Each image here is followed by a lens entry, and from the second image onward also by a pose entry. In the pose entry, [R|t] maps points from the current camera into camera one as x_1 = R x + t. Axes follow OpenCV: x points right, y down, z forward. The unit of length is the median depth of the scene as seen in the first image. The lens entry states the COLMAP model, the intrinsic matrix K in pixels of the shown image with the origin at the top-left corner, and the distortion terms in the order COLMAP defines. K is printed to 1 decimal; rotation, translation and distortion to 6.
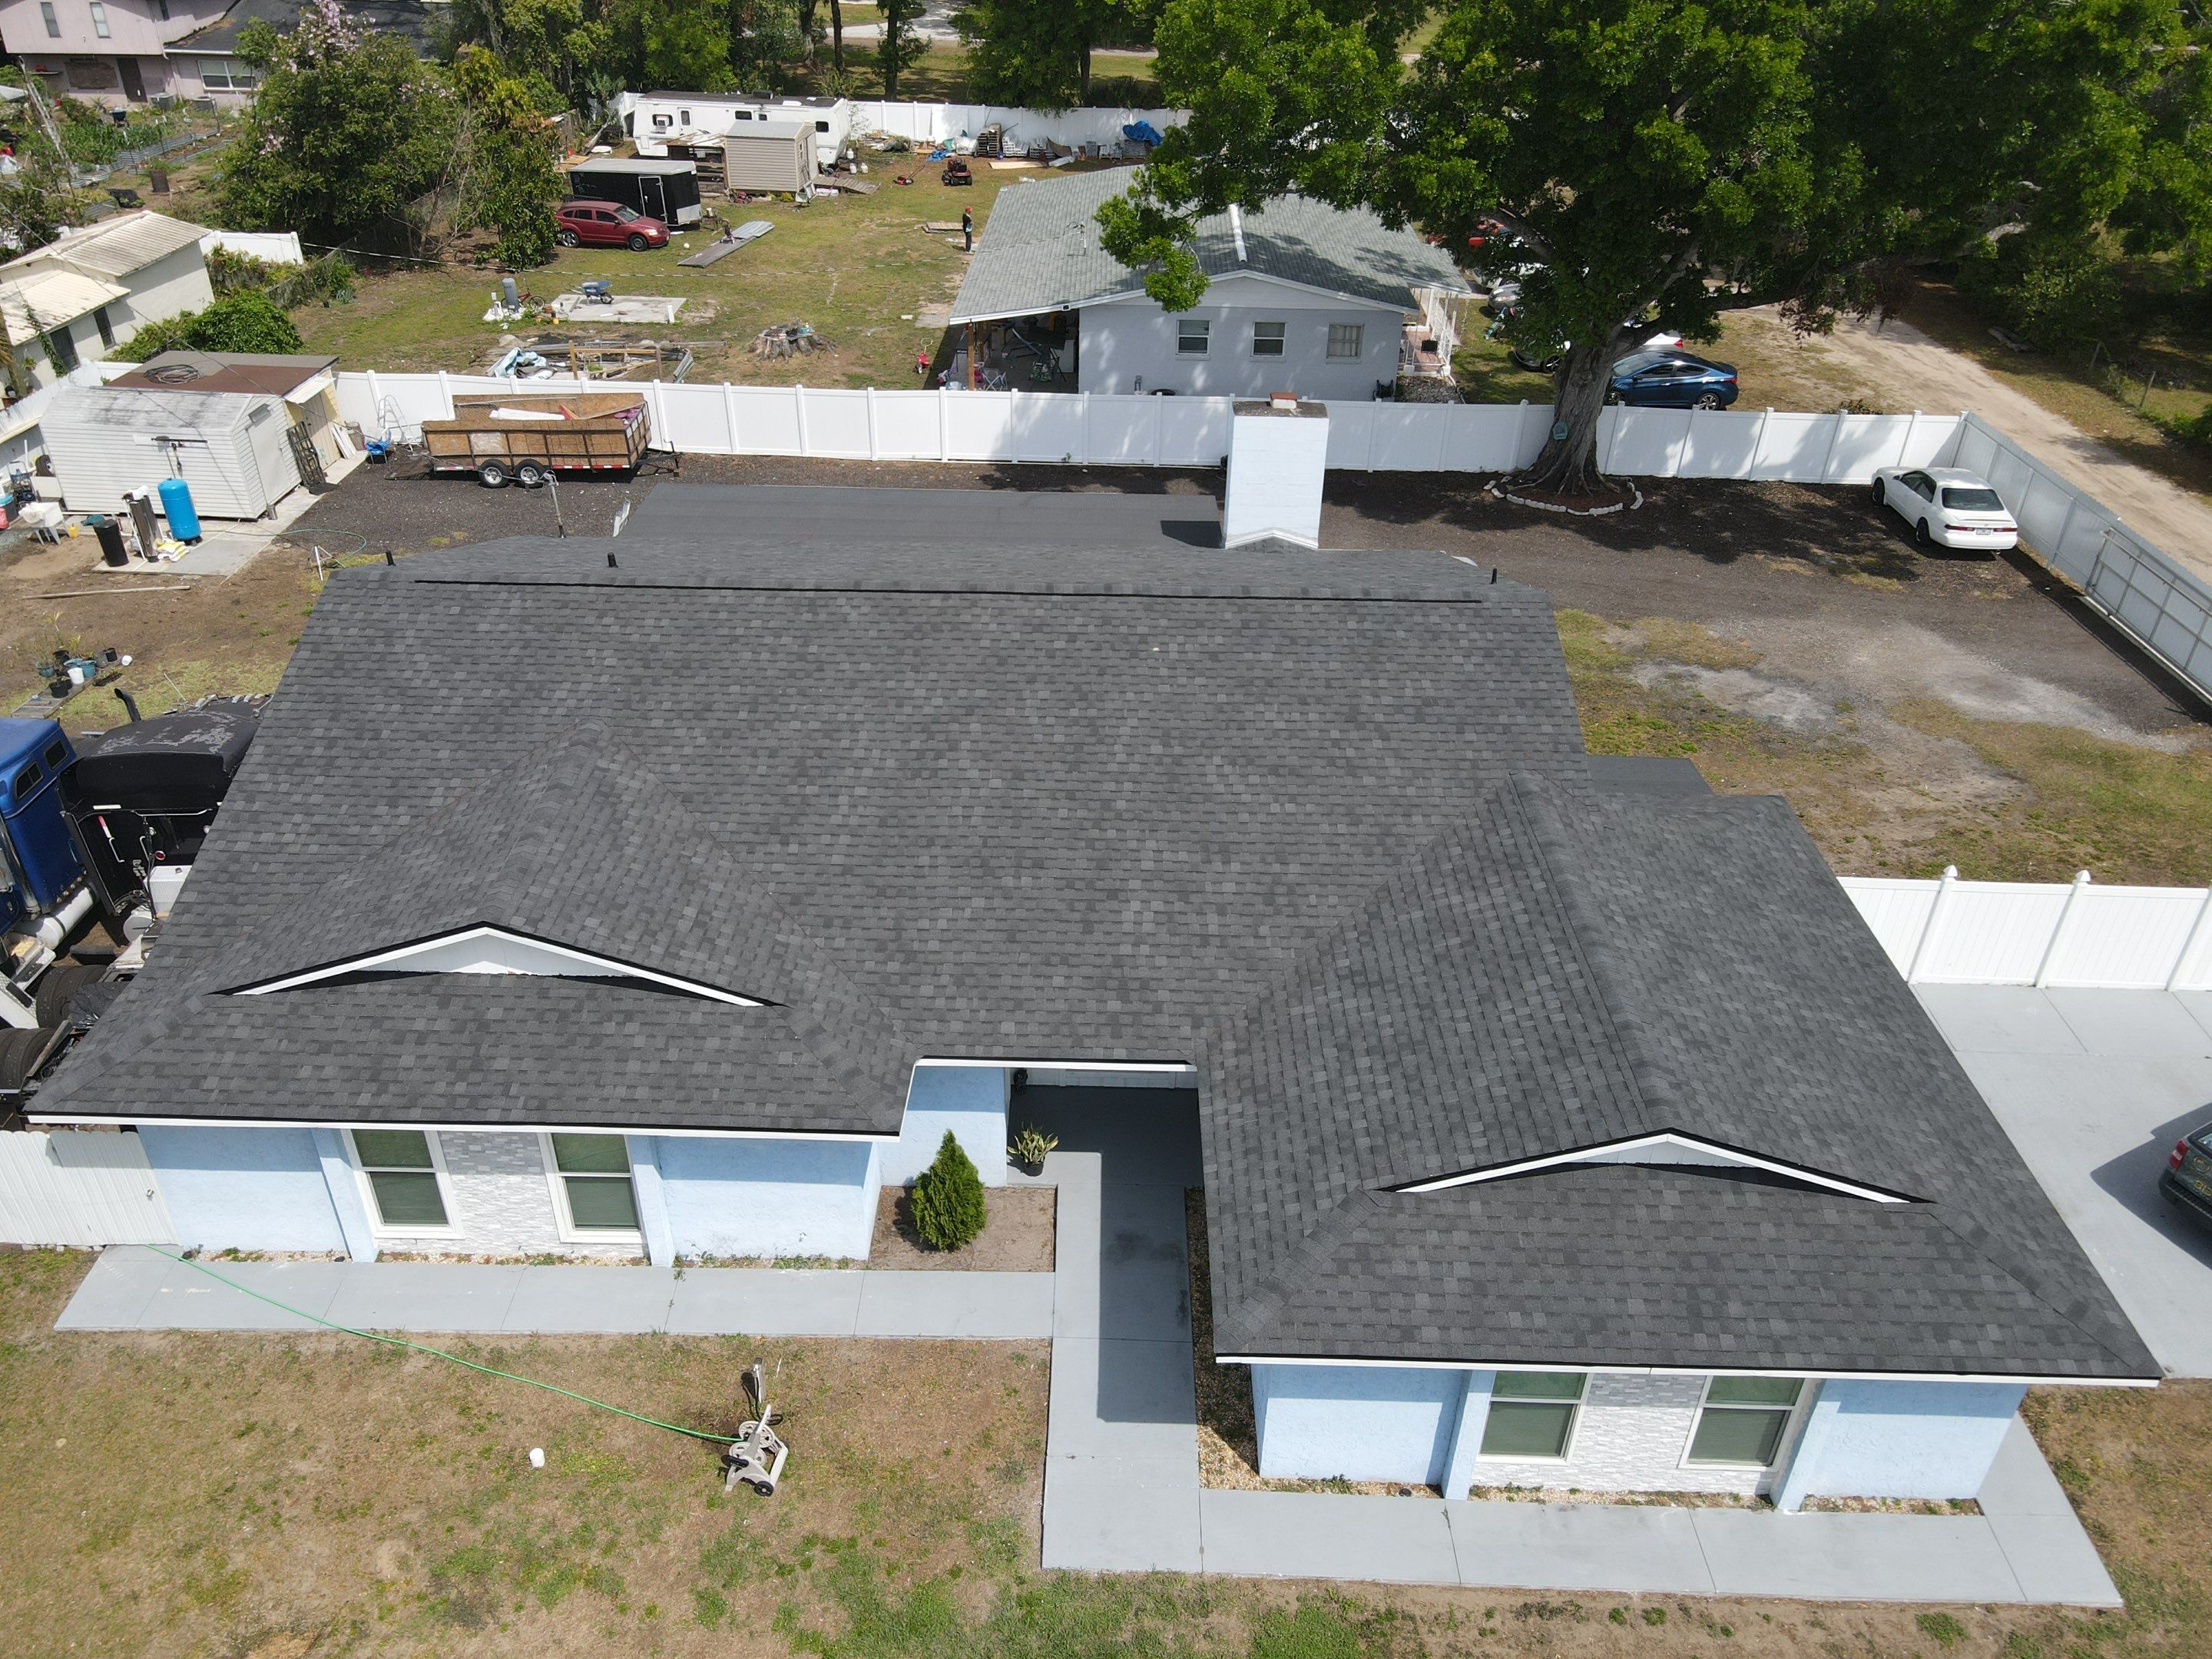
lens RADIAL K [[1620.1, 0, 1075.8], [0, 1620.1, 816.7], [0, 0, 1]] dist [-0.001986, 0.028656]
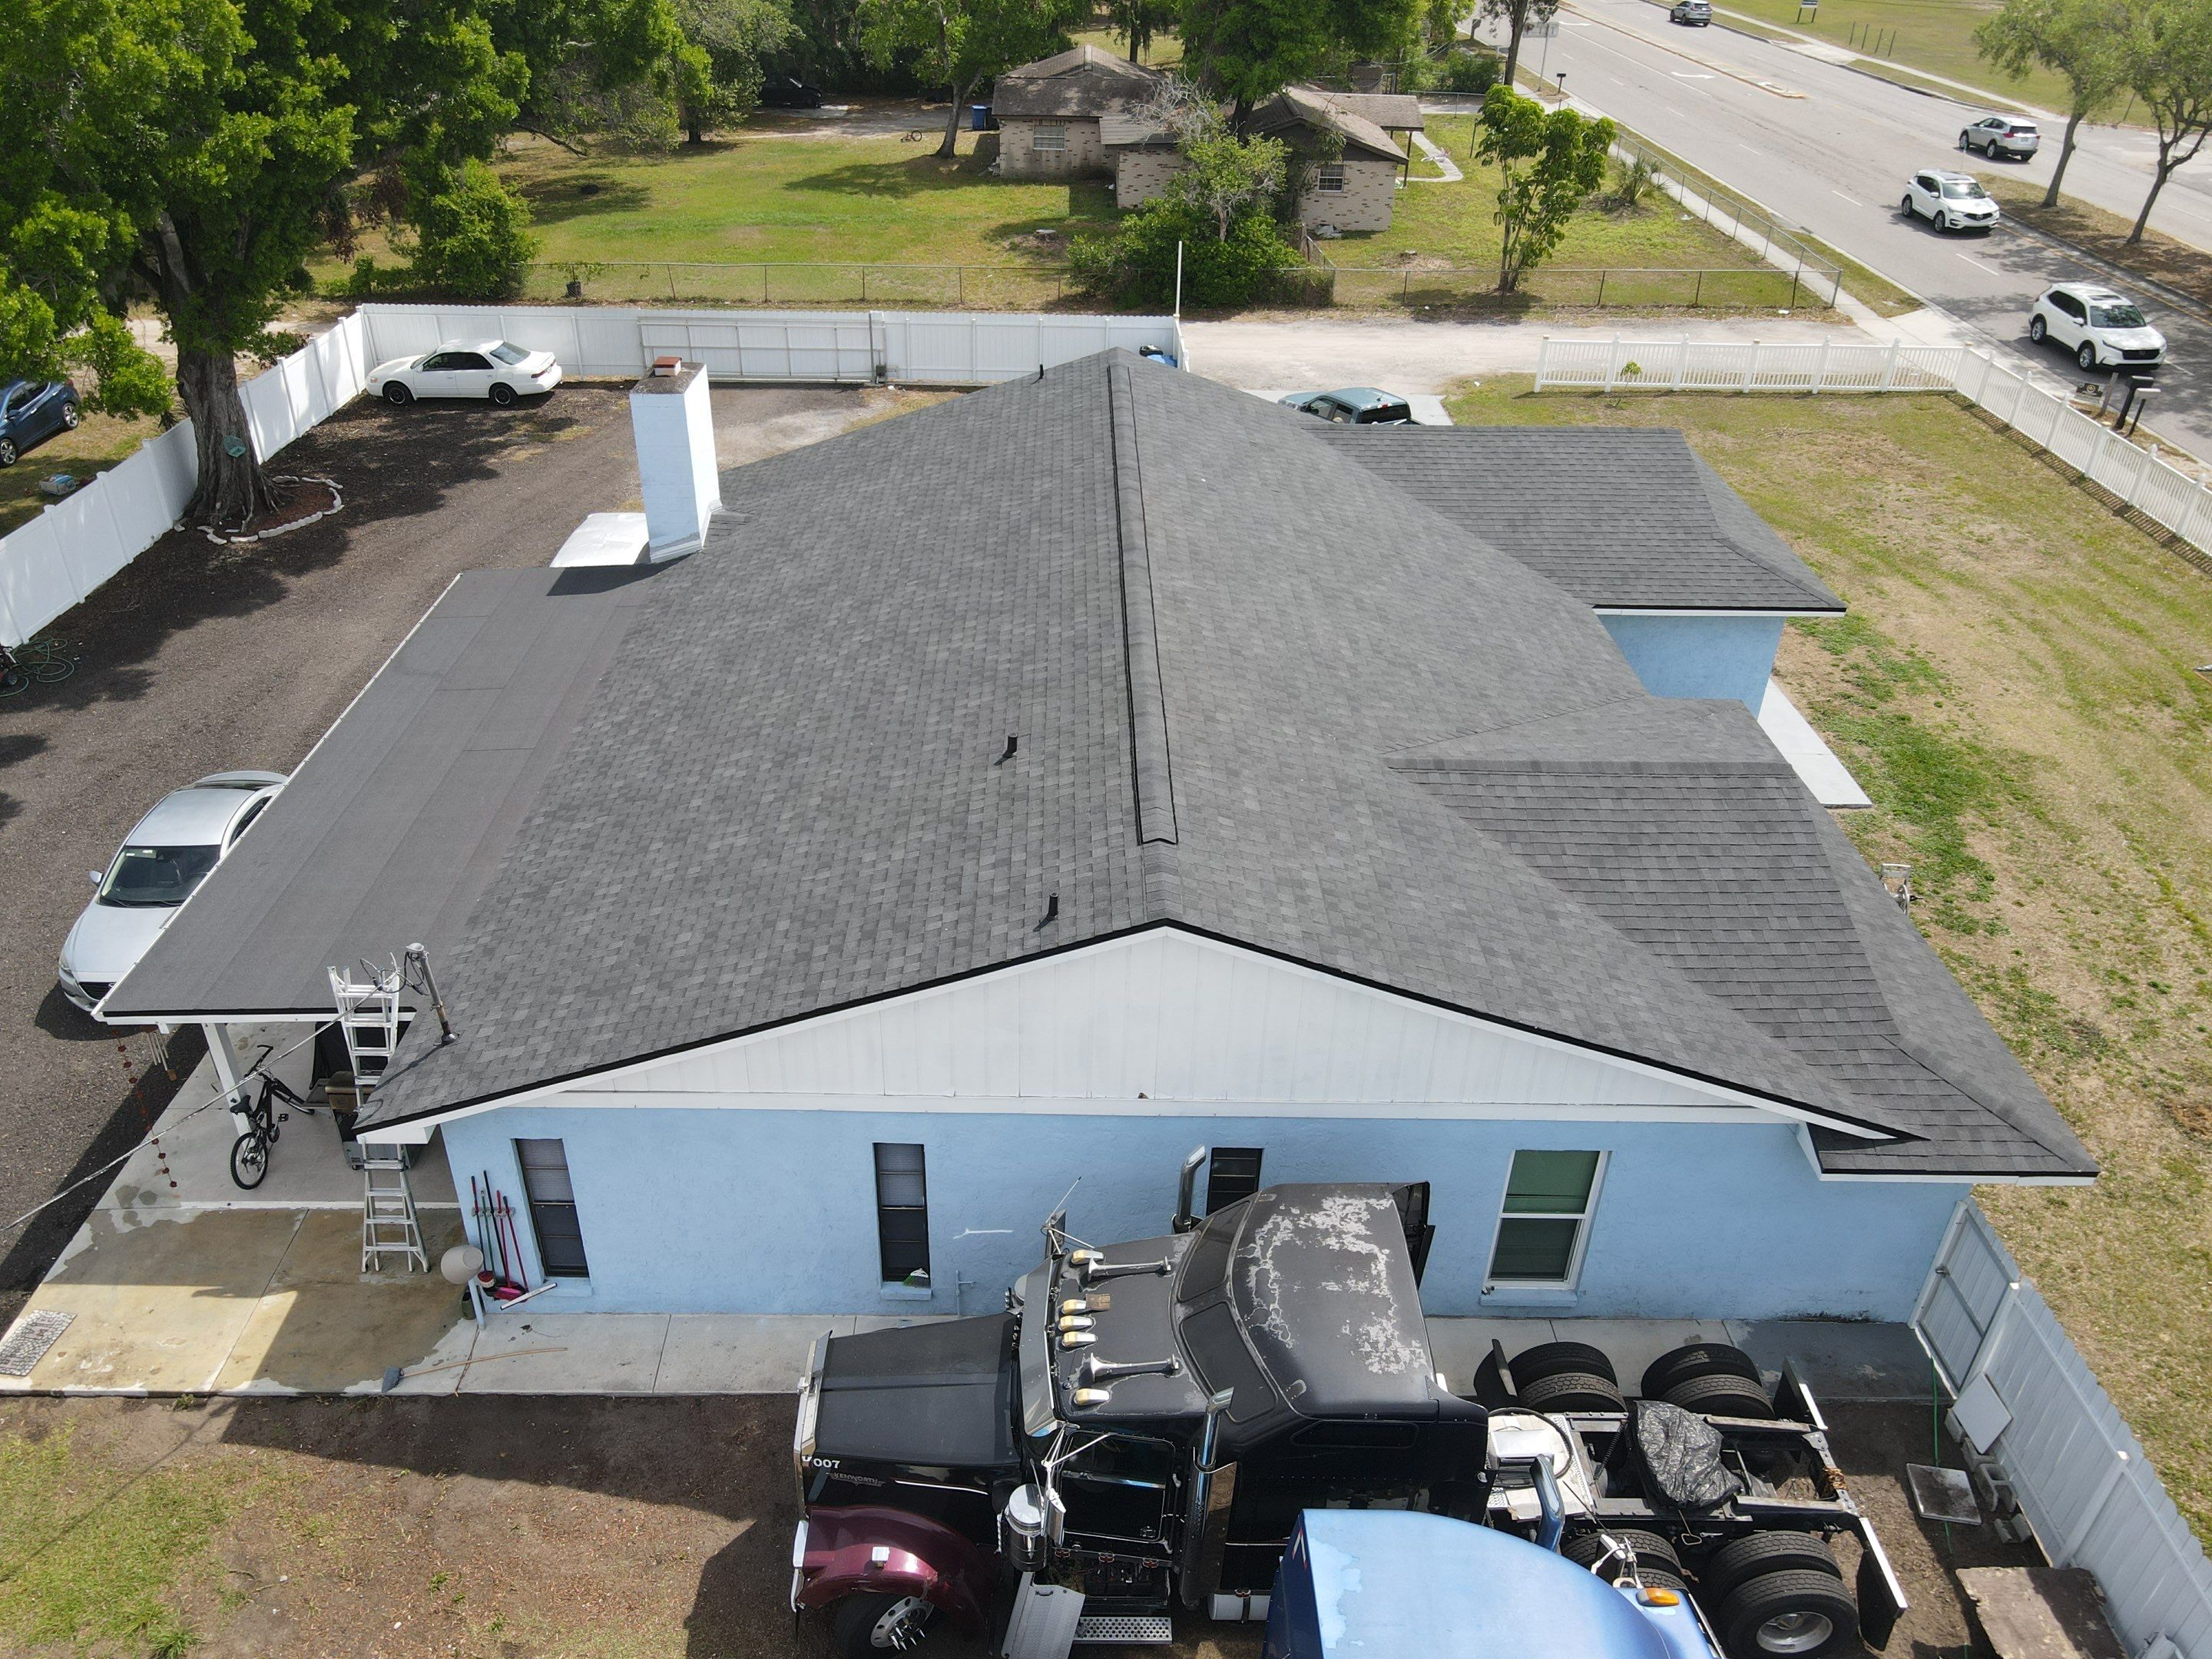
lens RADIAL K [[1620.1, 0, 1079.8], [0, 1620.1, 827.6], [0, 0, 1]] dist [-0.001986, 0.028656]
pose [[-0.022295, -0.537168, 0.843180, -1.014612], [0.517562, 0.715376, 0.469432, -0.504823], [-0.855355, 0.446864, 0.262069, 0.932674]]
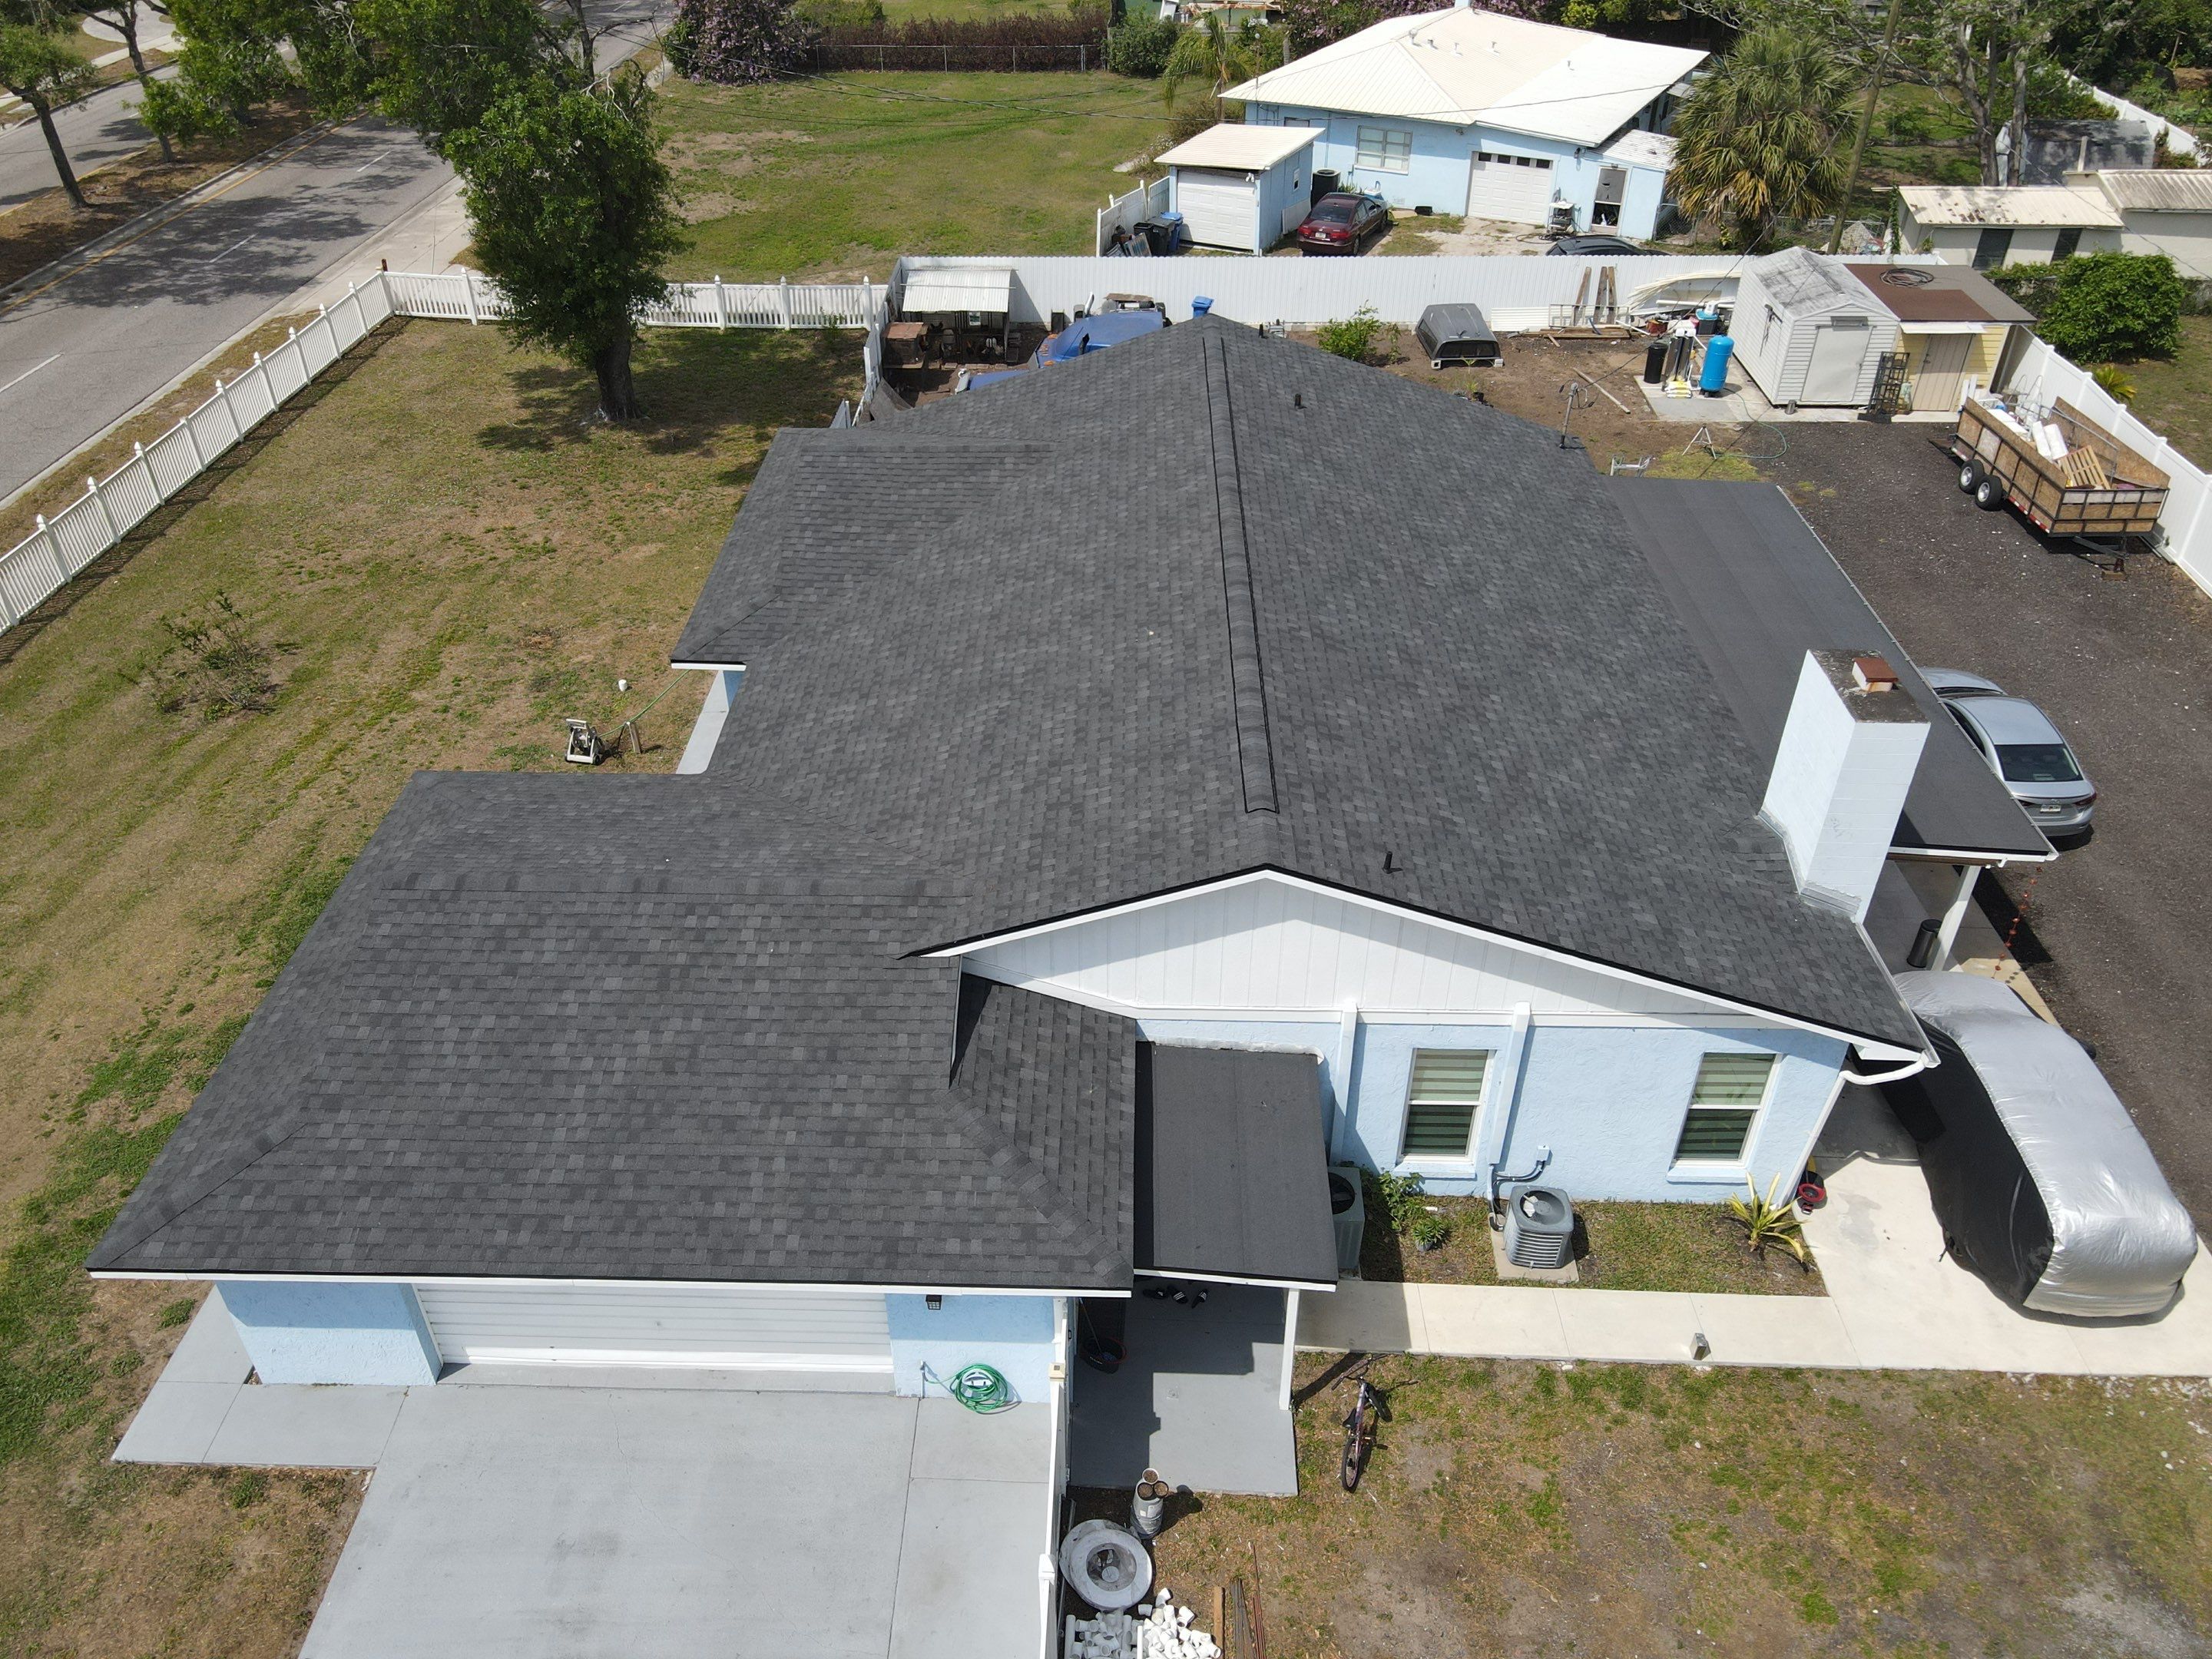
lens RADIAL K [[1620.1, 0, 1085.3], [0, 1620.1, 828.7], [0, 0, 1]] dist [-0.001986, 0.028656]
pose [[-0.009360, 0.573909, -0.818866, 0.942330], [-0.527556, 0.692827, 0.491604, -0.495372], [0.849468, 0.436599, 0.296284, 0.765440]]
